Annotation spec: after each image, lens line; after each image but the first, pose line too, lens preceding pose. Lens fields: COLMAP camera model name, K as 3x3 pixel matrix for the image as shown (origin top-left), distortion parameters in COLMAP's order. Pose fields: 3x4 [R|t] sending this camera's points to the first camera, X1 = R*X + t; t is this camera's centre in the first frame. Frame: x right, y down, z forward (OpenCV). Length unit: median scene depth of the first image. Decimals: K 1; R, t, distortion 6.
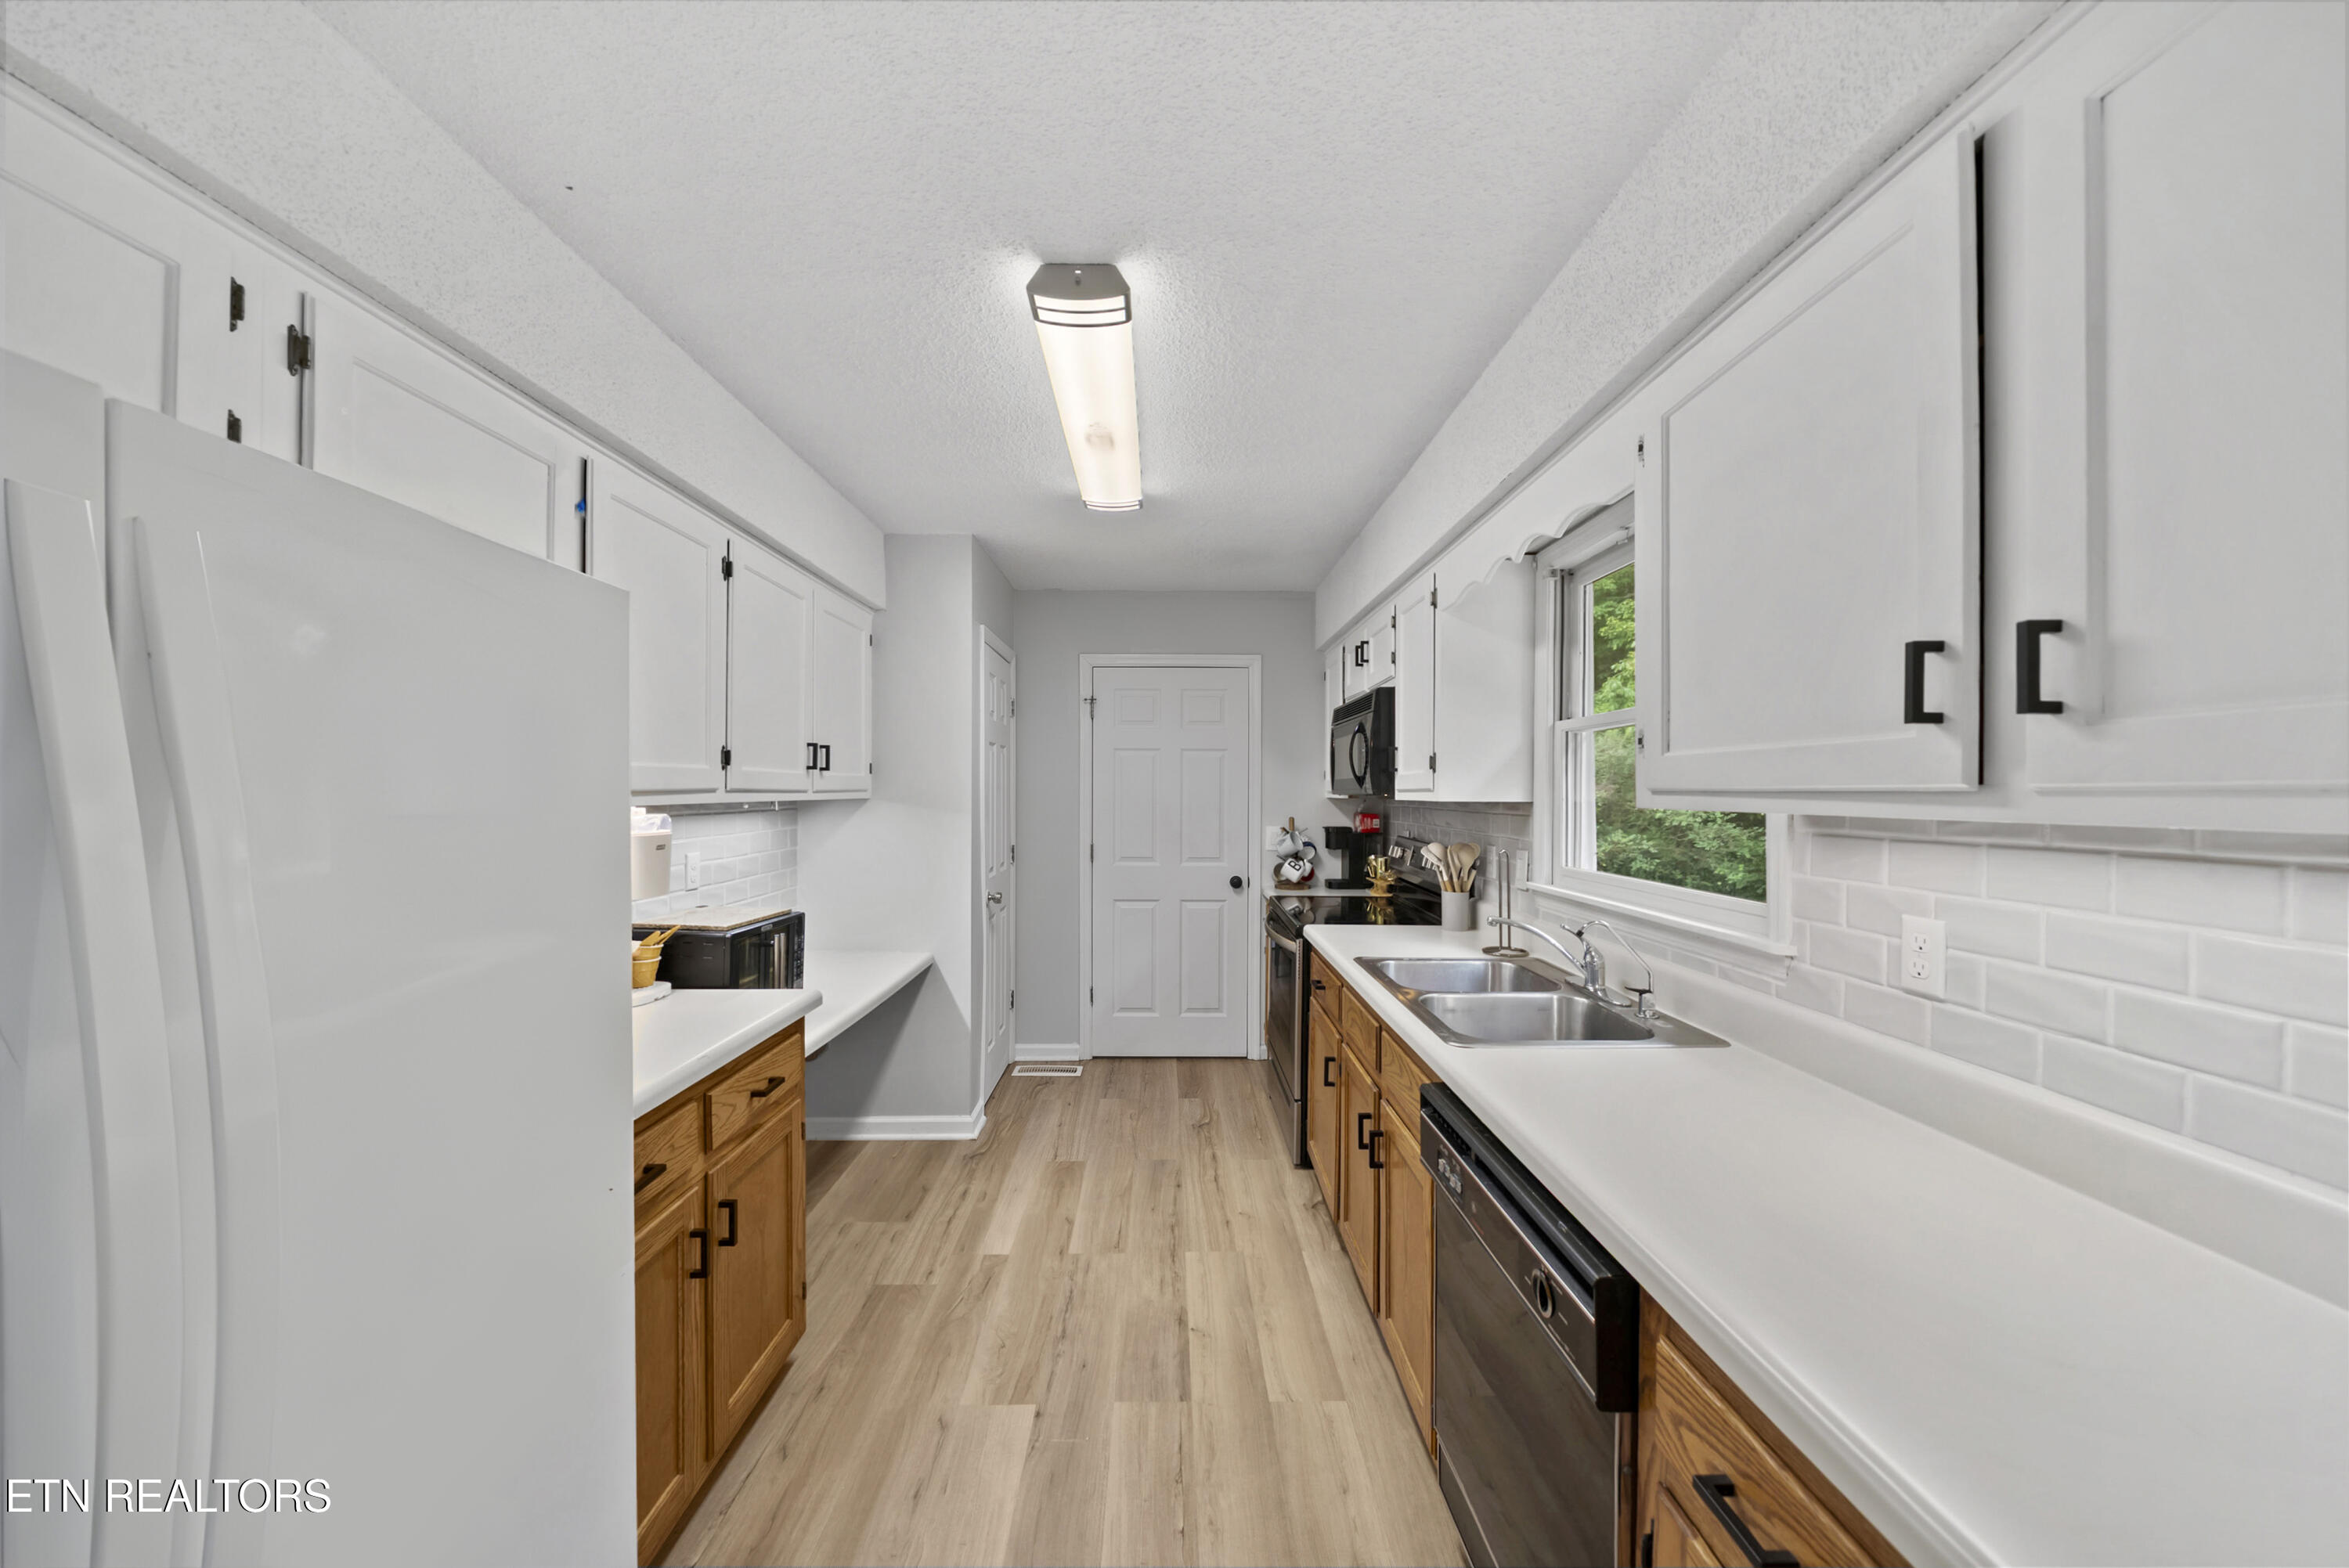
lens RADIAL K [[830.3, 0, 1177.6], [0, 830.3, 810.3], [0, 0, 1]] dist [0.000827, 0.000073]
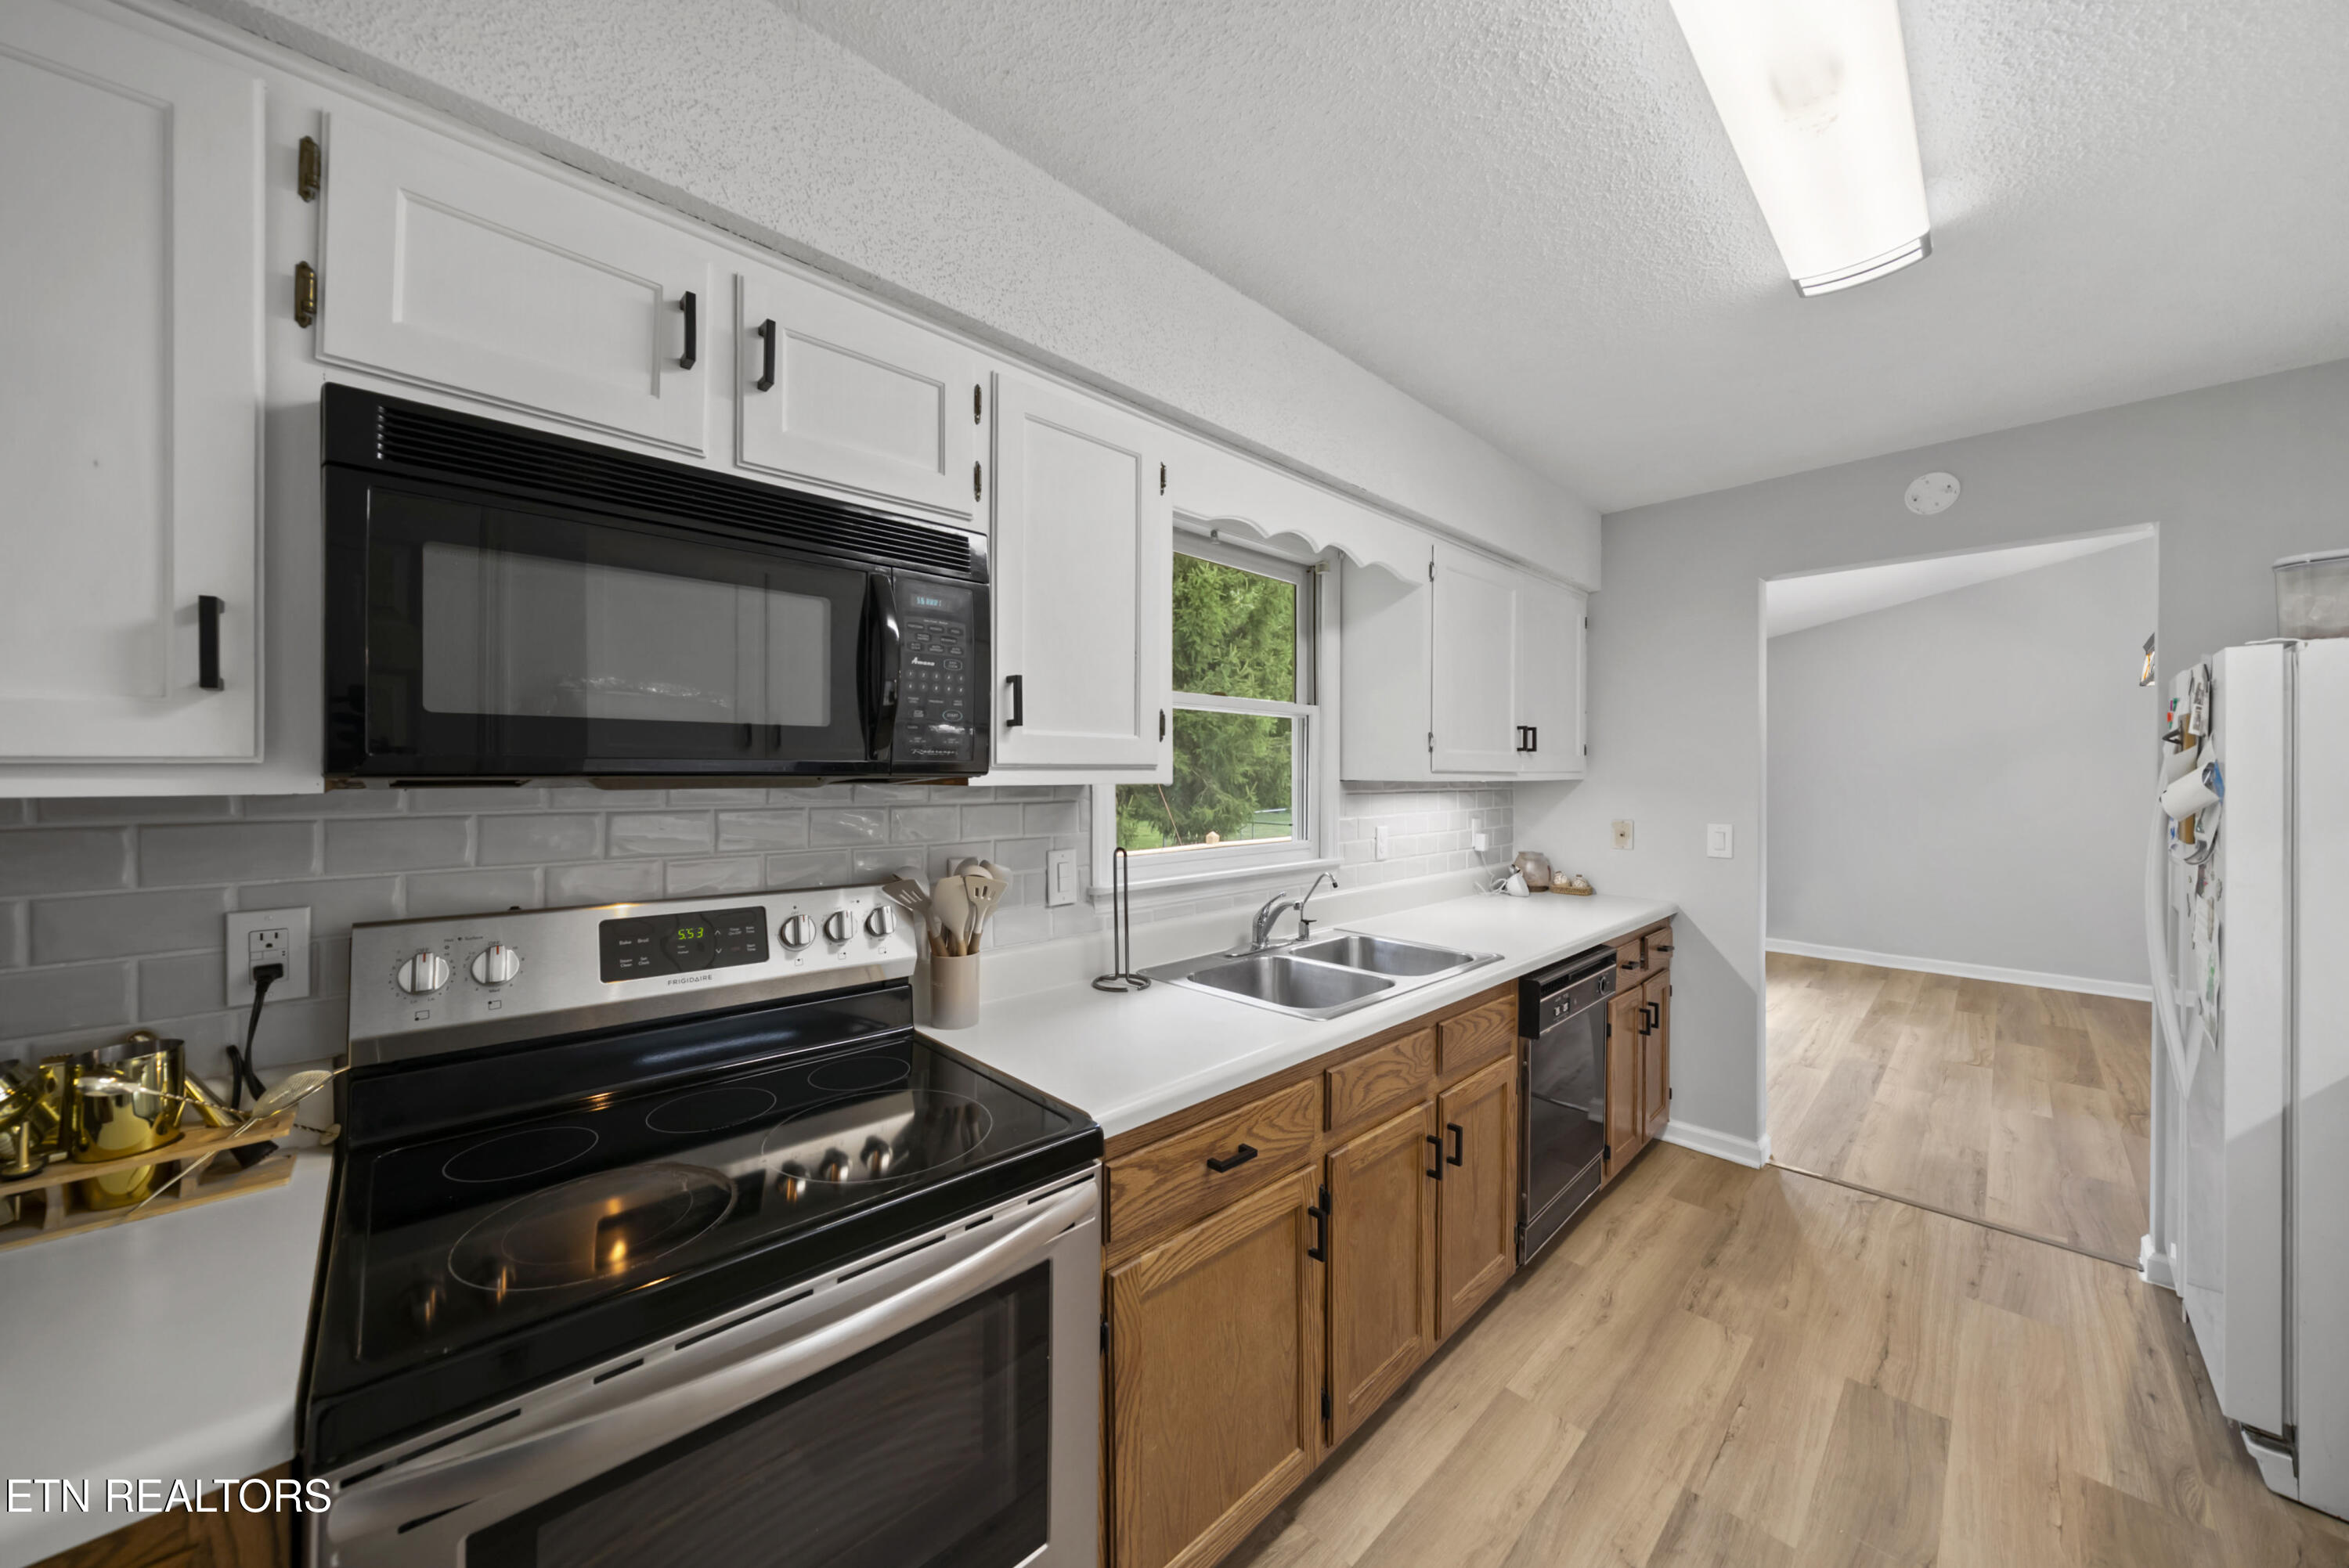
lens RADIAL K [[808.5, 0, 1171.0], [0, 808.5, 792.6], [0, 0, 1]] dist [0.000351, -0.000014]
pose [[0.691384, 0.007654, -0.722447, 0.000600], [-0.003645, 0.999968, 0.007105, -0.006646], [0.722478, -0.002279, 0.691390, 0.364752]]
